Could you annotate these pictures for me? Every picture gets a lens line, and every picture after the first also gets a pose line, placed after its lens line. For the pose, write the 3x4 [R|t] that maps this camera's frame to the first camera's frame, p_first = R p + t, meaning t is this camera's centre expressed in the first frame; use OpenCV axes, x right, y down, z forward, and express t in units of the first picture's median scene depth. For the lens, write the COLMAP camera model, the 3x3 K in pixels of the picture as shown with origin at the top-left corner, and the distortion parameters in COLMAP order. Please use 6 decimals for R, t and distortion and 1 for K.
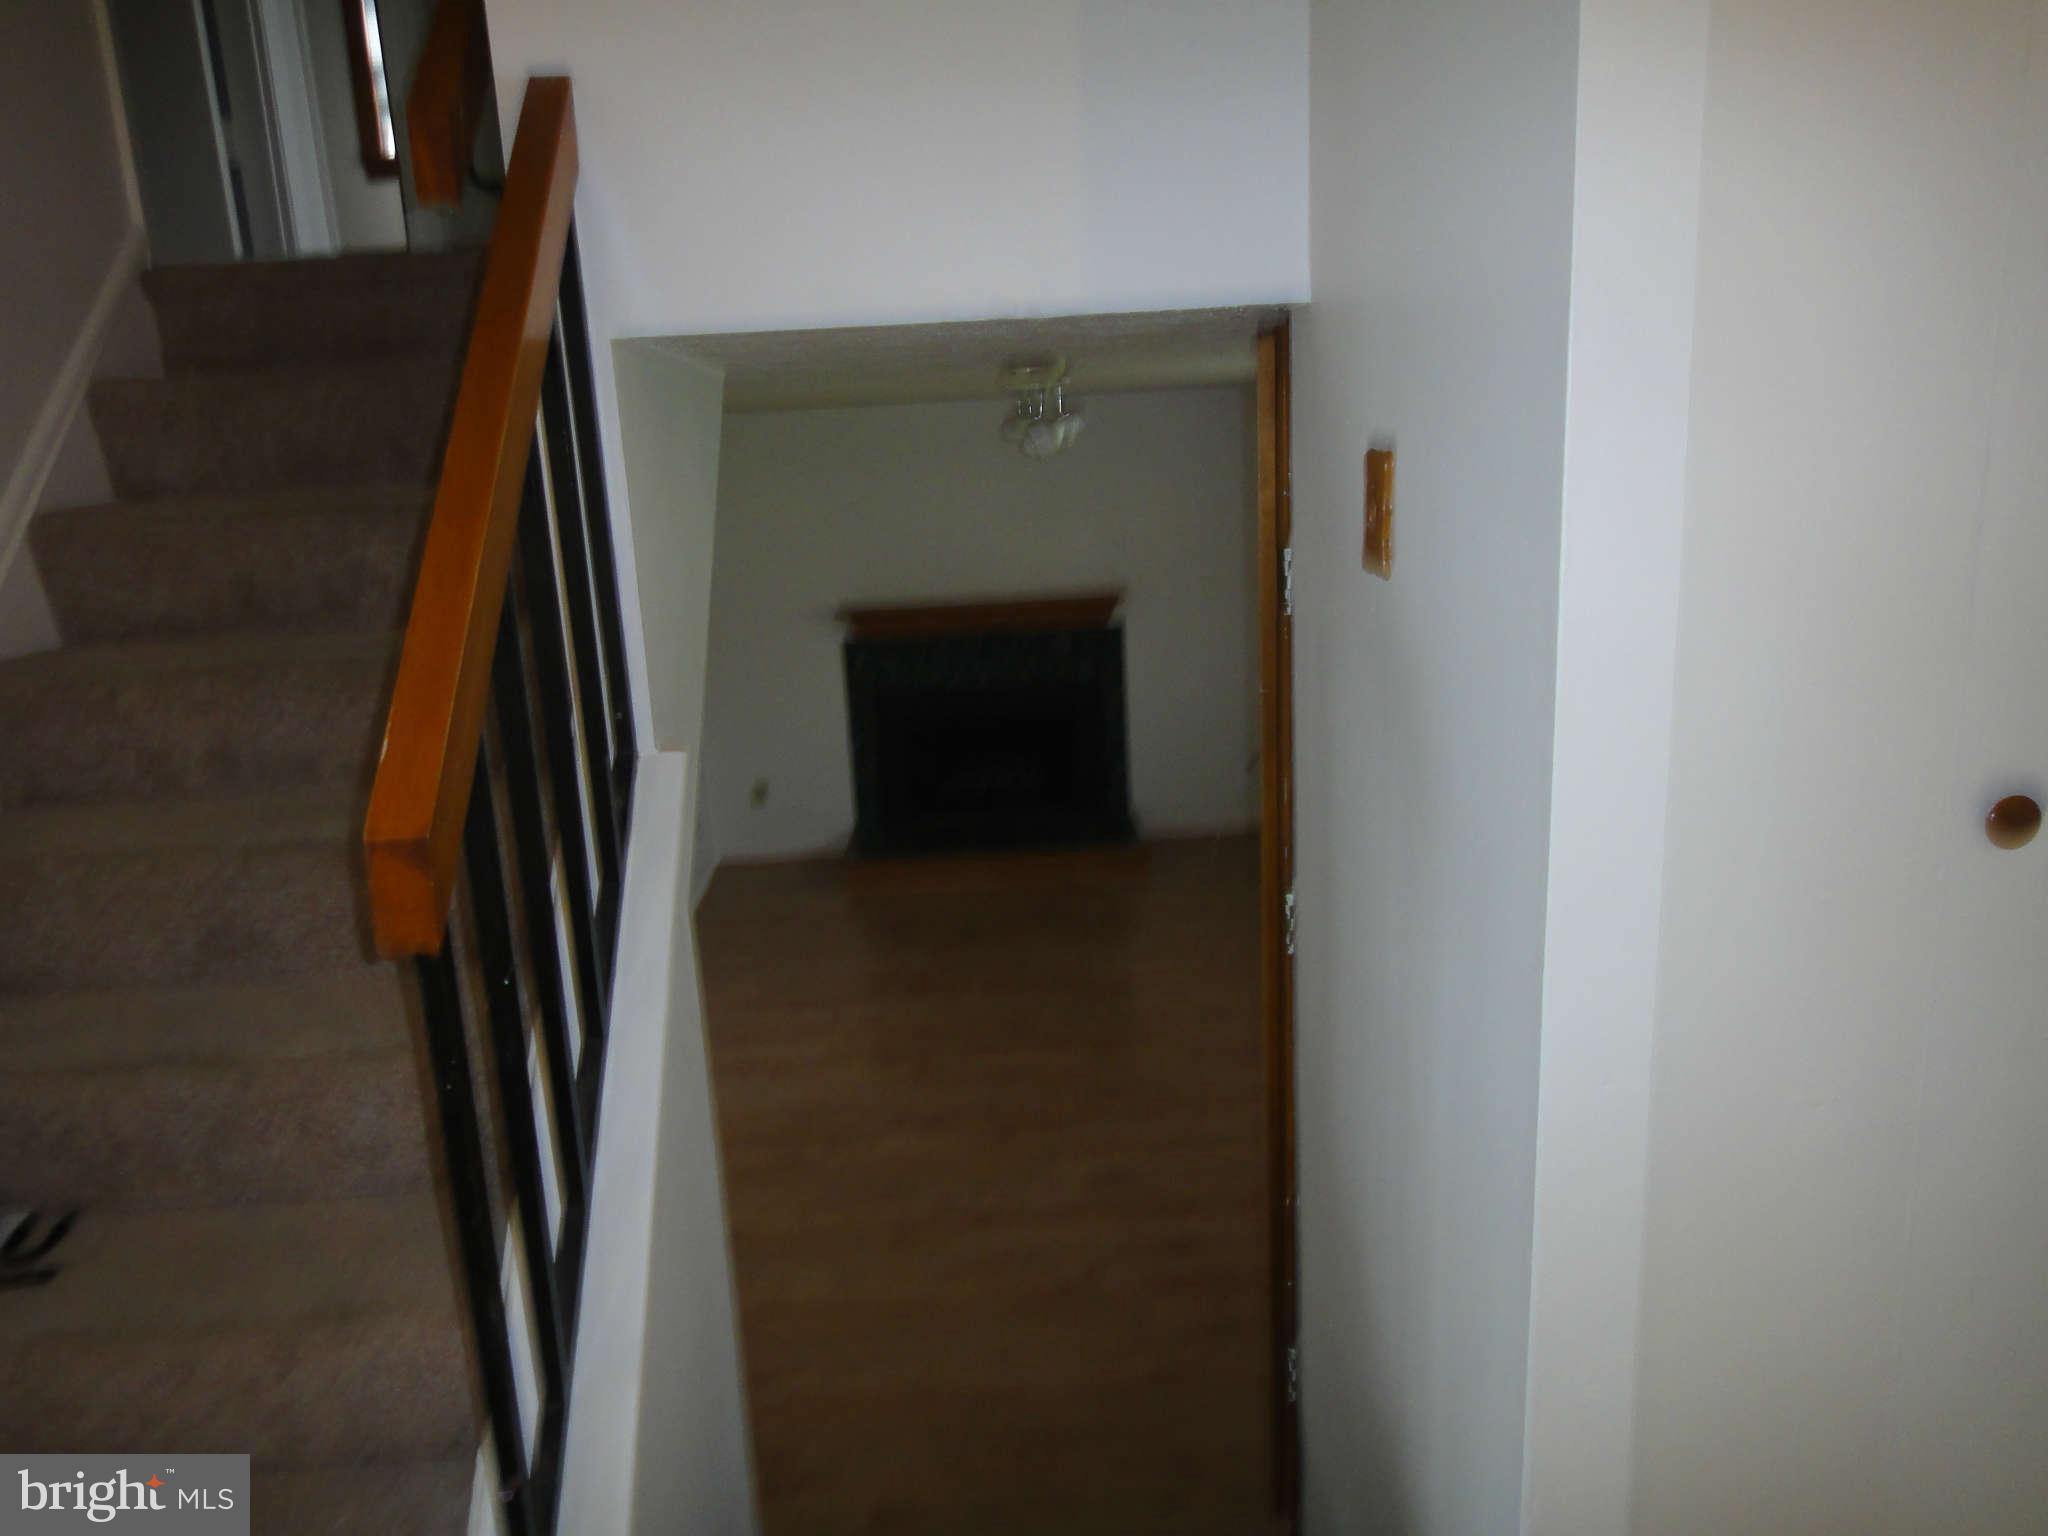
lens RADIAL K [[1447.2, 0, 1025.8], [0, 1447.2, 767.6], [0, 0, 1]] dist [-0.019125, 0.020967]
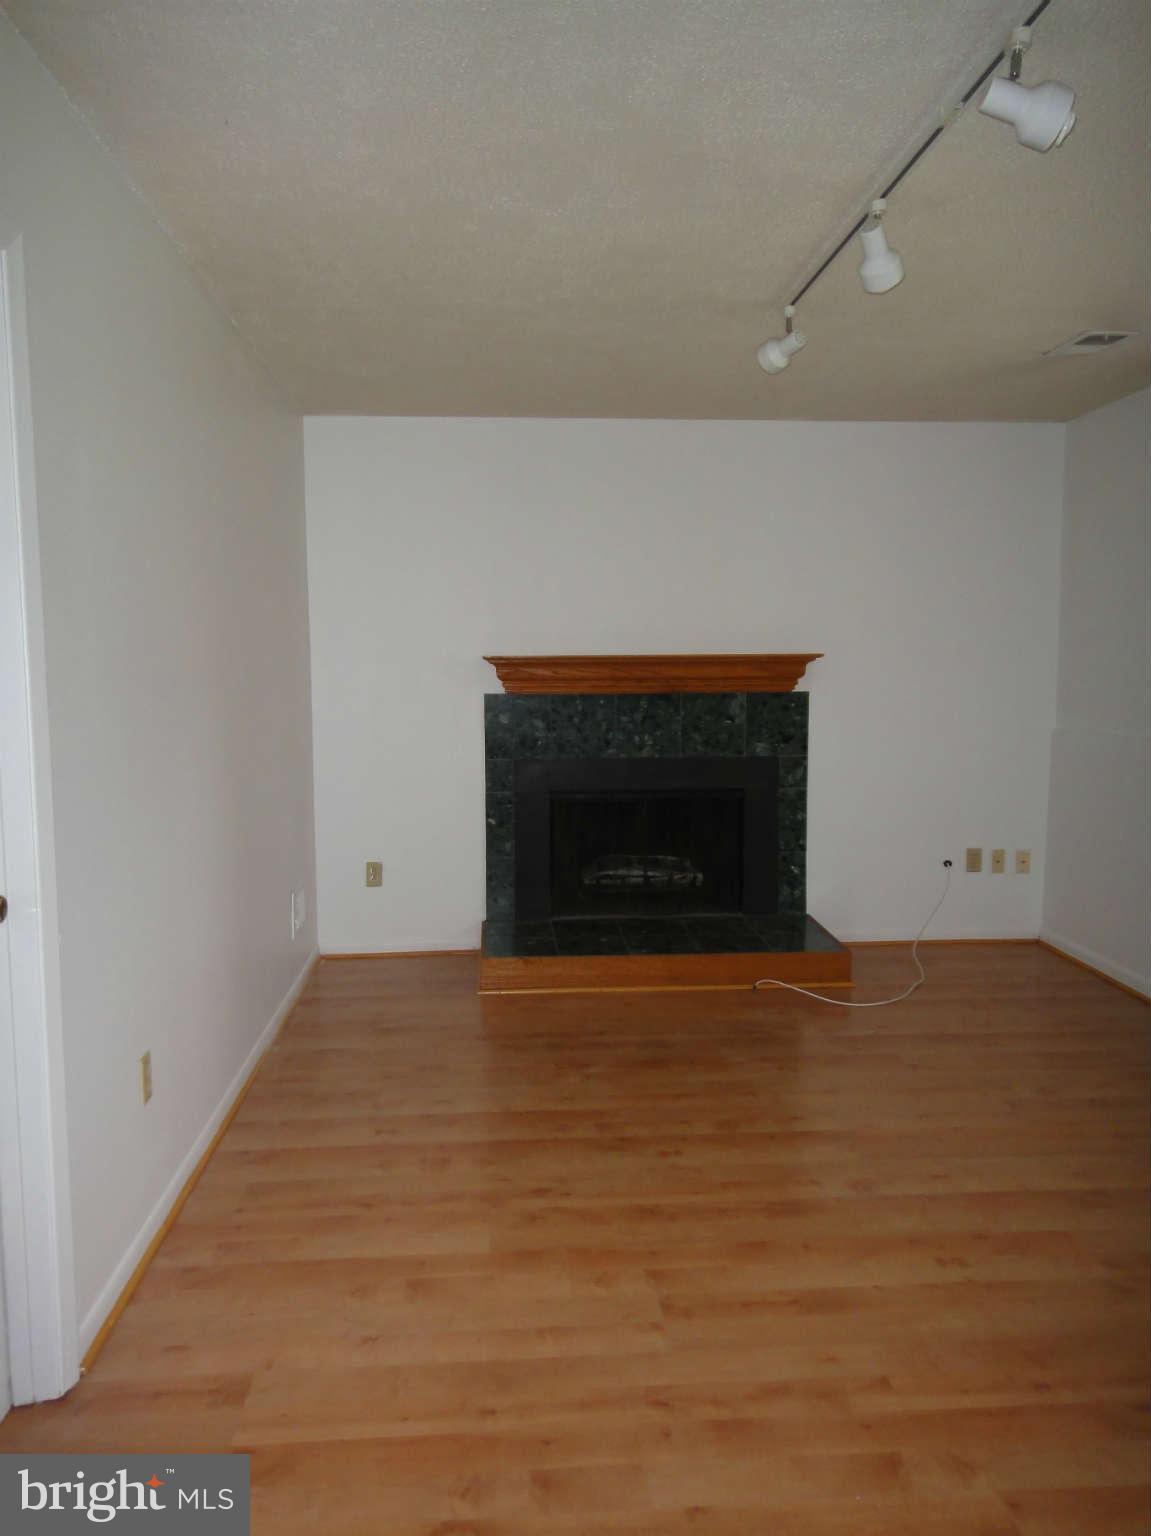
lens RADIAL K [[1085.4, 0, 573.7], [0, 1085.4, 768.6], [0, 0, 1]] dist [-0.019125, 0.020967]
pose [[0.997795, 0.042452, 0.051021, -0.105556], [-0.035745, 0.991406, -0.125839, 0.032522], [-0.055925, 0.123738, 0.990738, 0.376563]]
